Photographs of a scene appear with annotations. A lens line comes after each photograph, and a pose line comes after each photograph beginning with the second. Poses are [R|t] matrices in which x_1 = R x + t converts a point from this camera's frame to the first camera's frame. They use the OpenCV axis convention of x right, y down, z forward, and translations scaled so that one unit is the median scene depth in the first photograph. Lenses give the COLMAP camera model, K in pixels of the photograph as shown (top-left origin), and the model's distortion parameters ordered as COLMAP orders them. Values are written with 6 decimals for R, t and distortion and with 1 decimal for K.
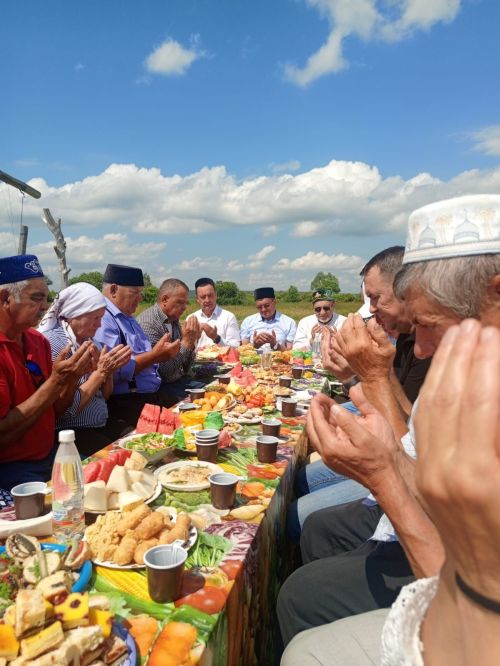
lens RADIAL K [[496.8, 0, 250.9], [0, 496.8, 324.2], [0, 0, 1]] dist [0.038395, 0.002962]
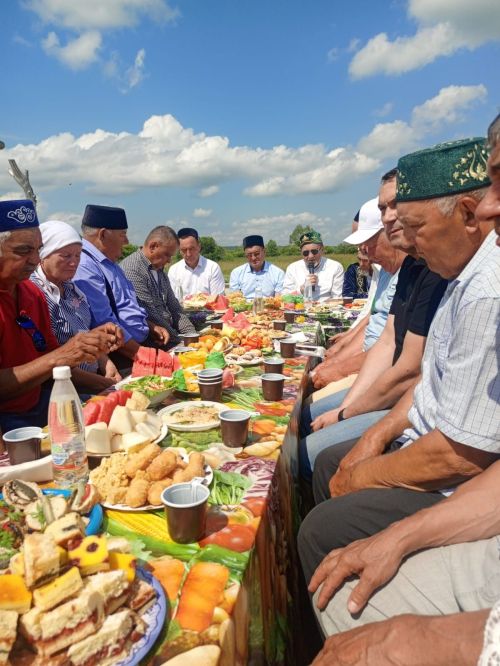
lens RADIAL K [[496.8, 0, 250.9], [0, 496.8, 324.2], [0, 0, 1]] dist [0.038395, 0.002962]
pose [[0.998592, -0.036665, 0.038347, -0.056981], [0.033124, 0.995462, 0.089210, 0.062428], [-0.041444, -0.087814, 0.995274, 0.098714]]
